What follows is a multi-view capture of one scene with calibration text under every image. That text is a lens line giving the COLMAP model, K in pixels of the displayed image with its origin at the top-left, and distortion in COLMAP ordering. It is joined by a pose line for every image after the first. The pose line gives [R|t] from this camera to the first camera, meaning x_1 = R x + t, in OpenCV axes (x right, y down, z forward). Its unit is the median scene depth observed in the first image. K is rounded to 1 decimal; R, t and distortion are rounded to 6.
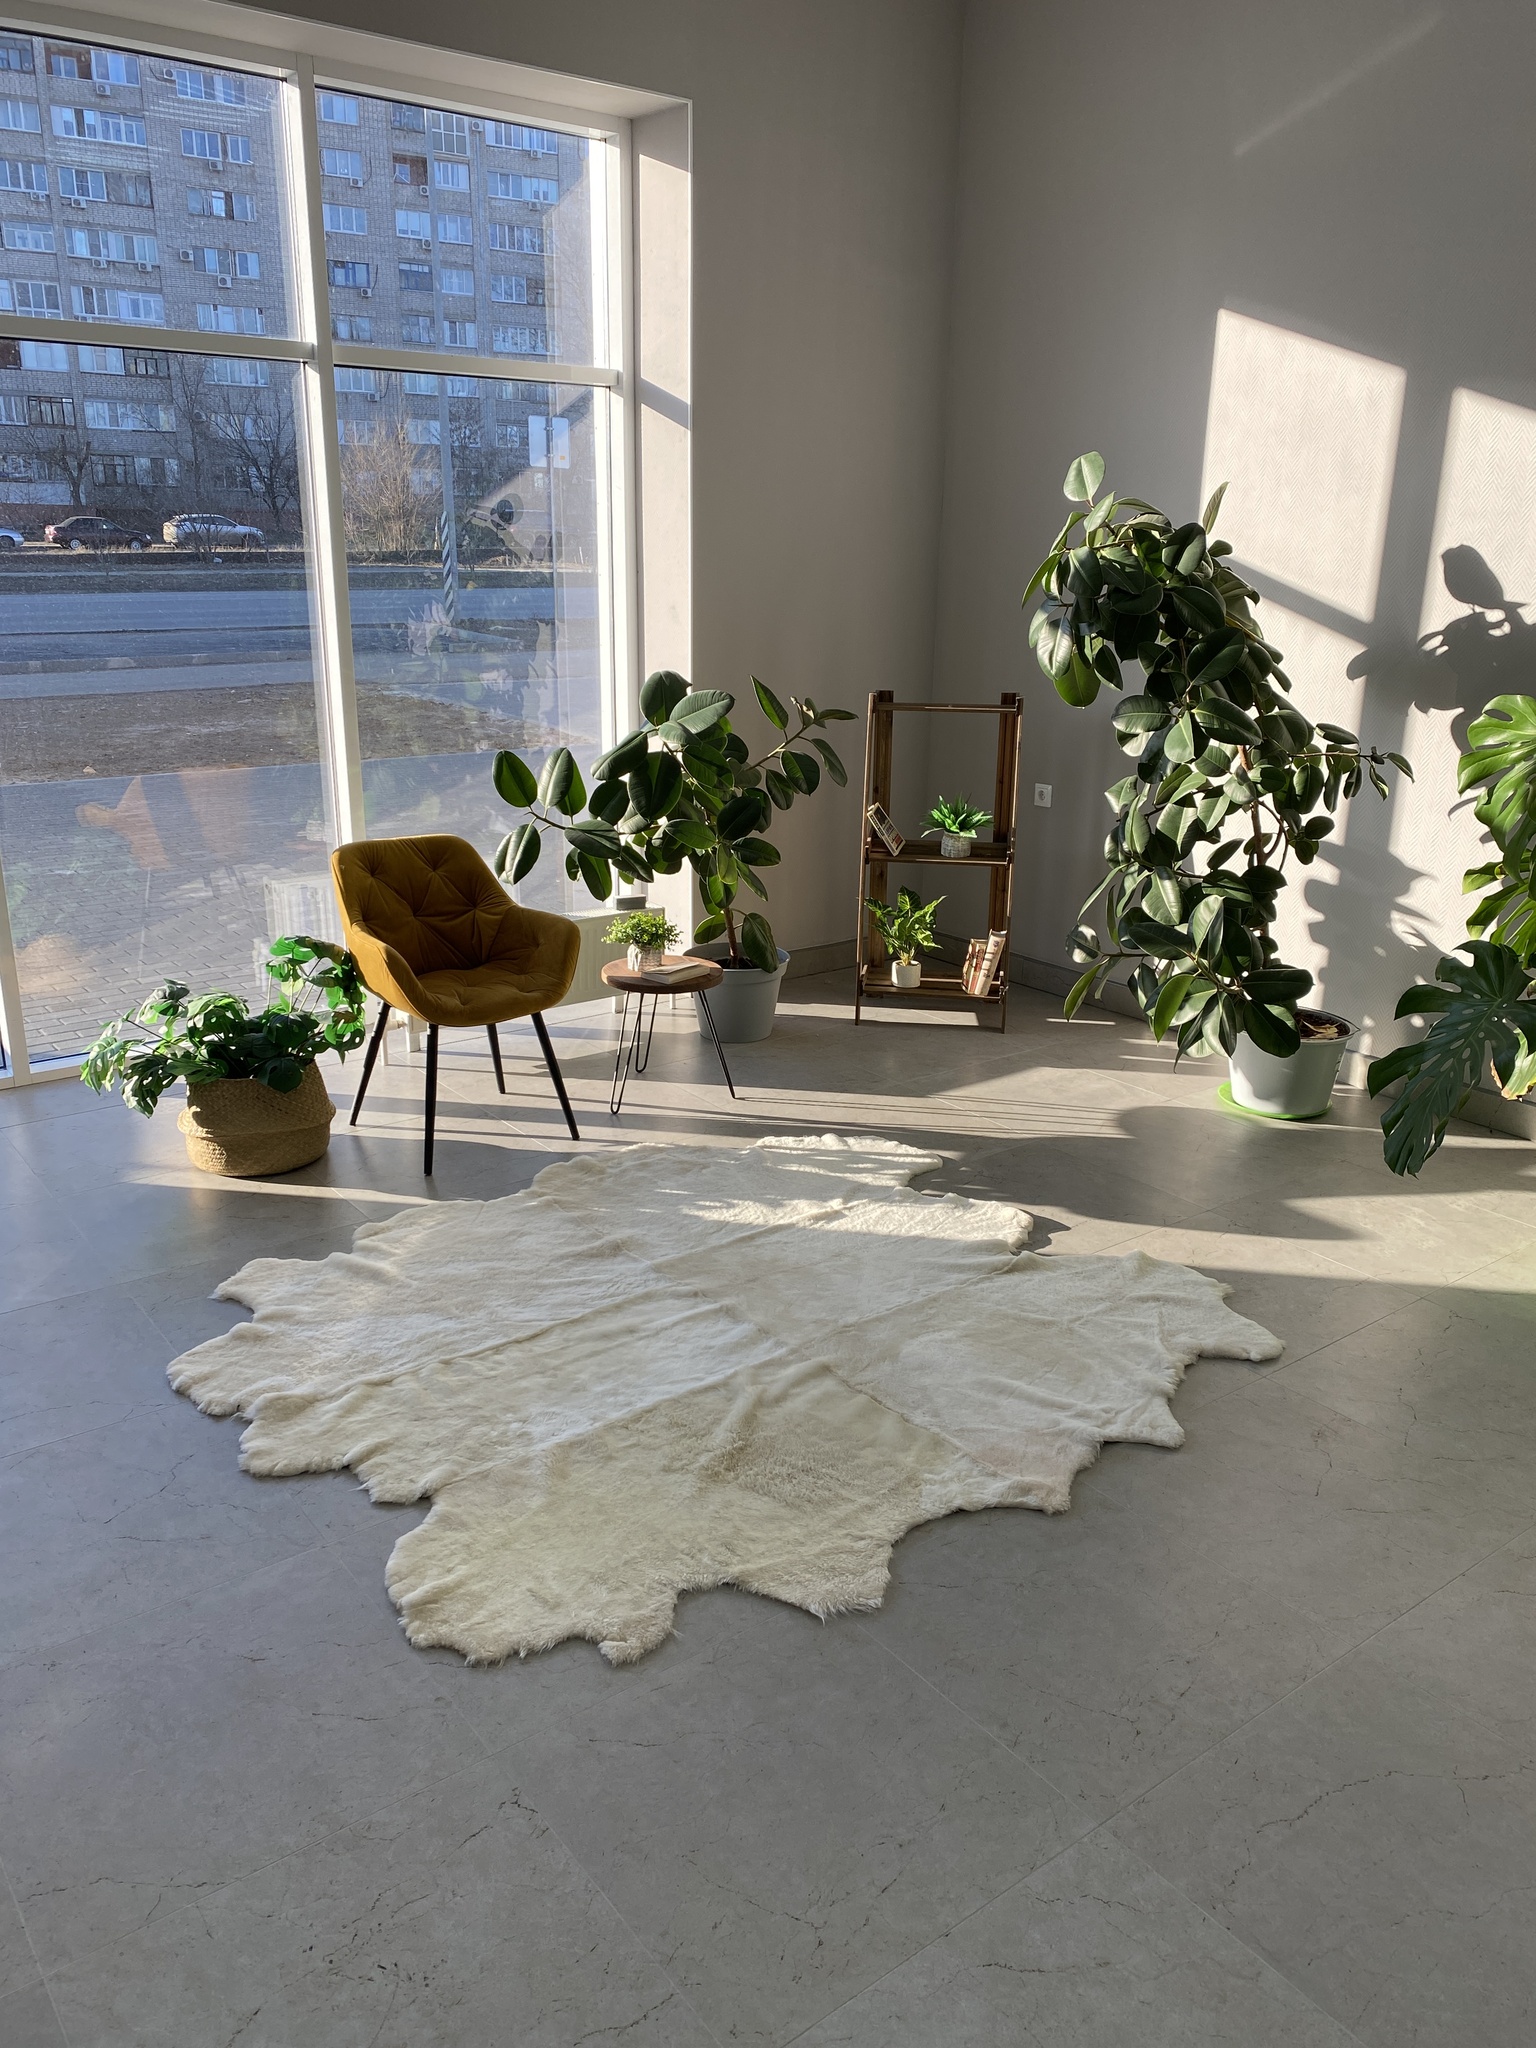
lens RADIAL K [[1553.2, 0, 767.9], [0, 1553.2, 1041.6], [0, 0, 1]] dist [0.044937, -0.051367]
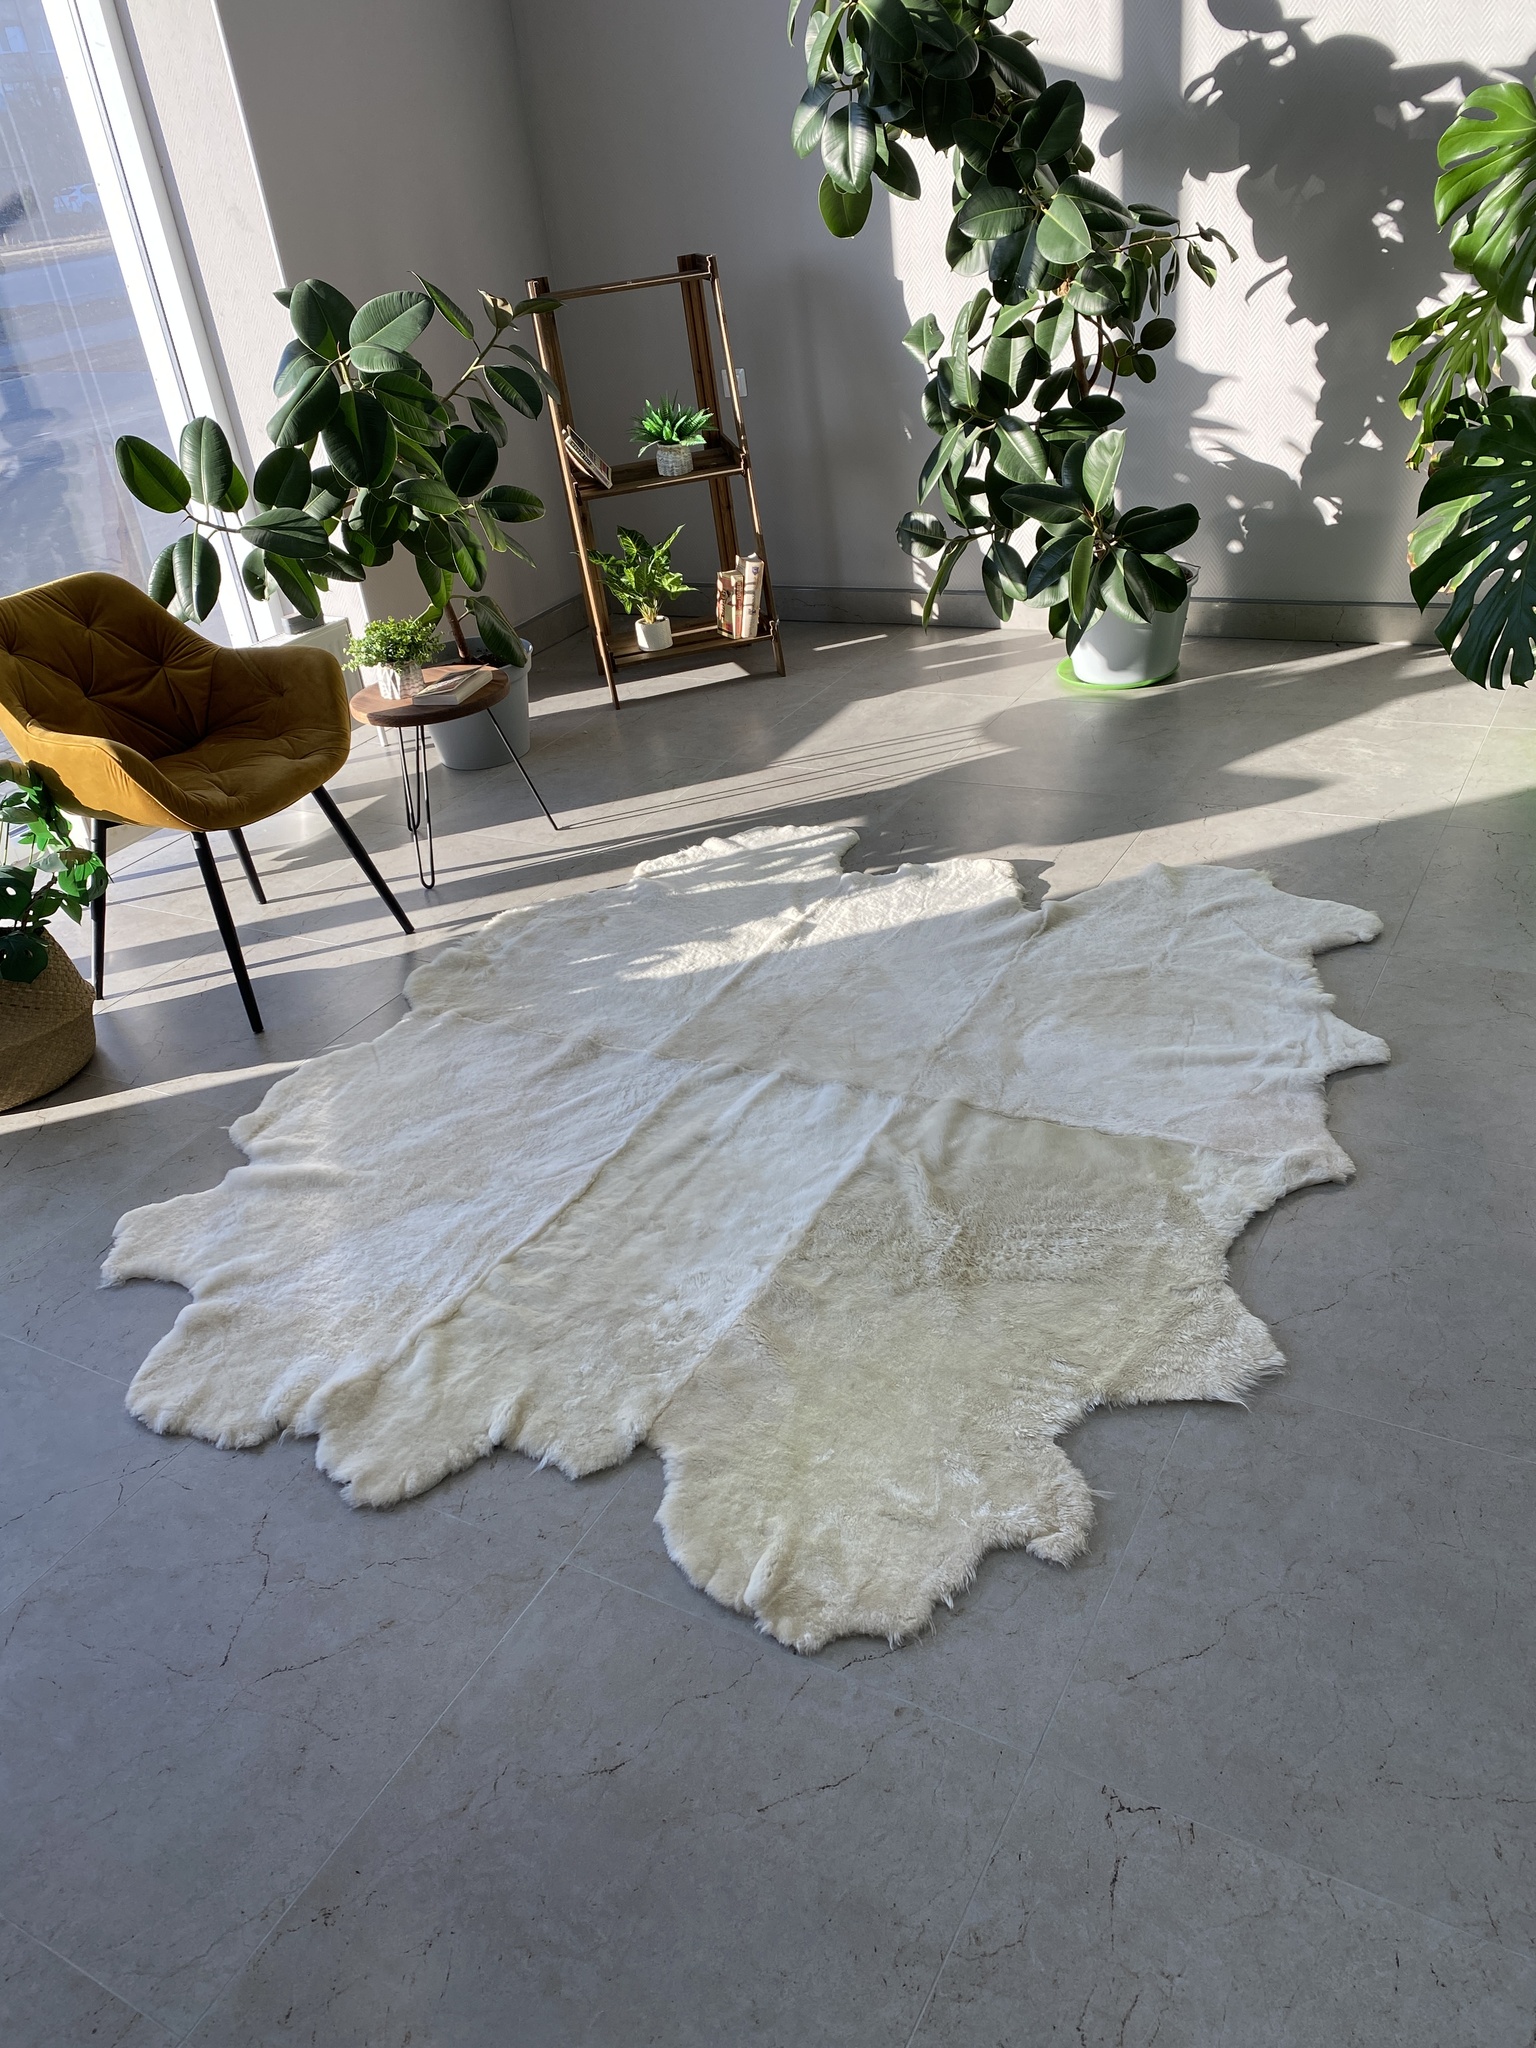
lens RADIAL K [[1553.2, 0, 765.5], [0, 1553.2, 1029.3], [0, 0, 1]] dist [0.044937, -0.051367]
pose [[0.911749, -0.303811, 0.276427, -0.224053], [0.244542, 0.942216, 0.228973, -0.030012], [-0.330018, -0.141168, 0.933359, 0.243817]]
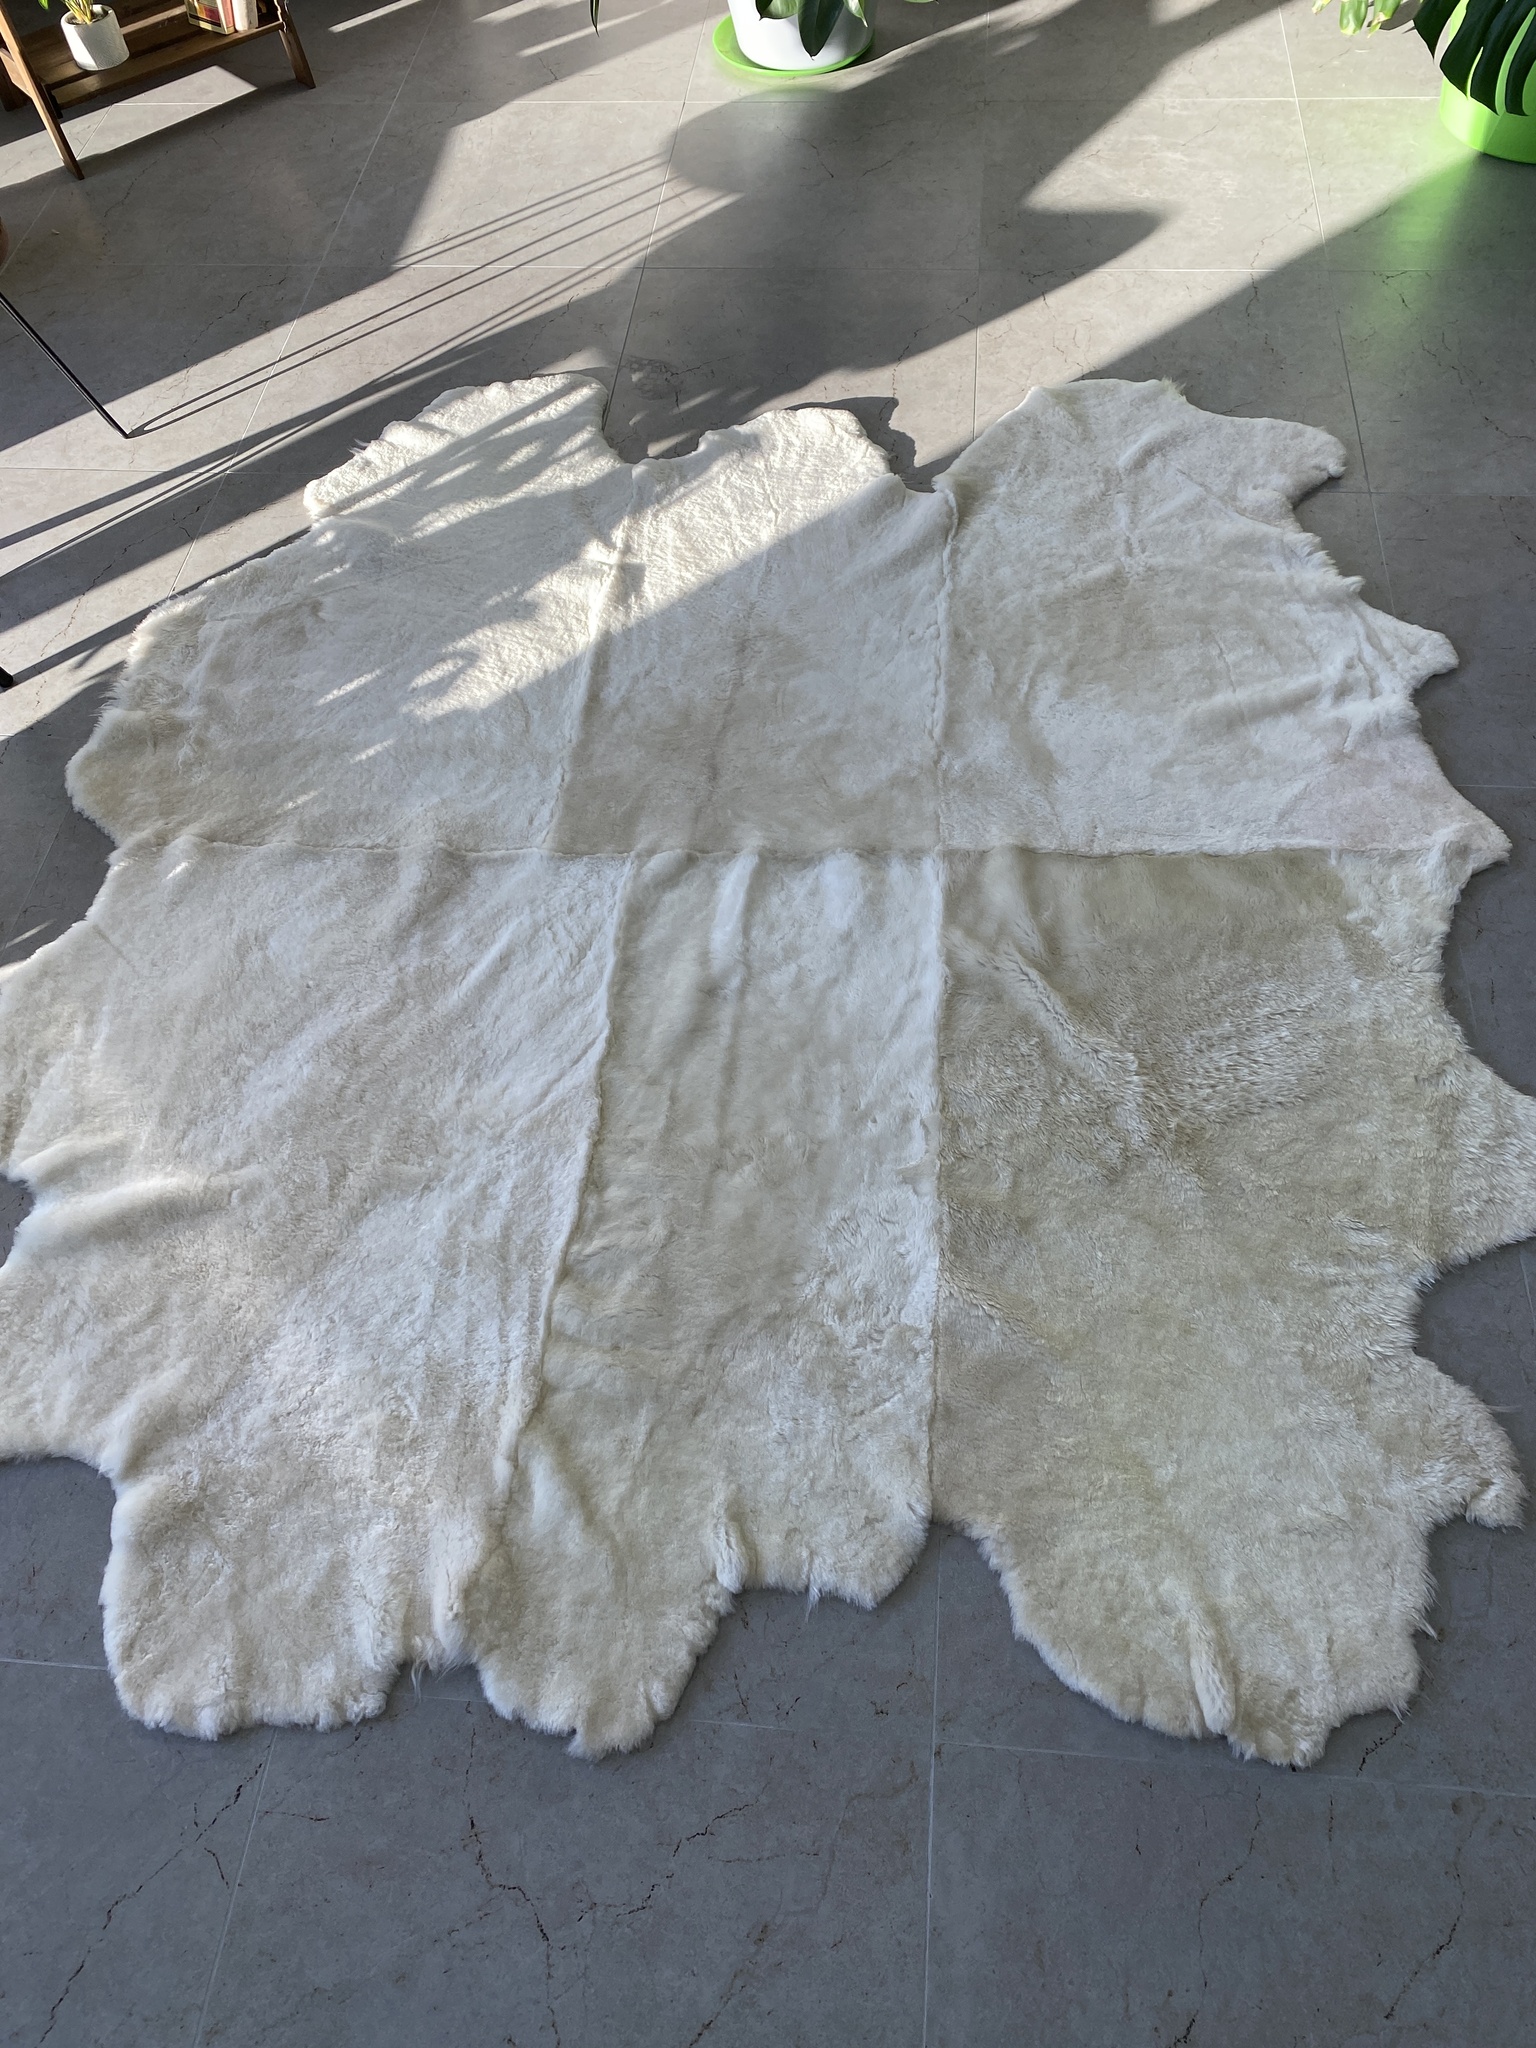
lens RADIAL K [[1553.2, 0, 791.7], [0, 1553.2, 1026.4], [0, 0, 1]] dist [0.044937, -0.051367]
pose [[0.671981, -0.633719, 0.383200, -0.253883], [0.276785, 0.694856, 0.663751, -0.144896], [-0.686901, -0.339964, 0.642333, 0.543823]]
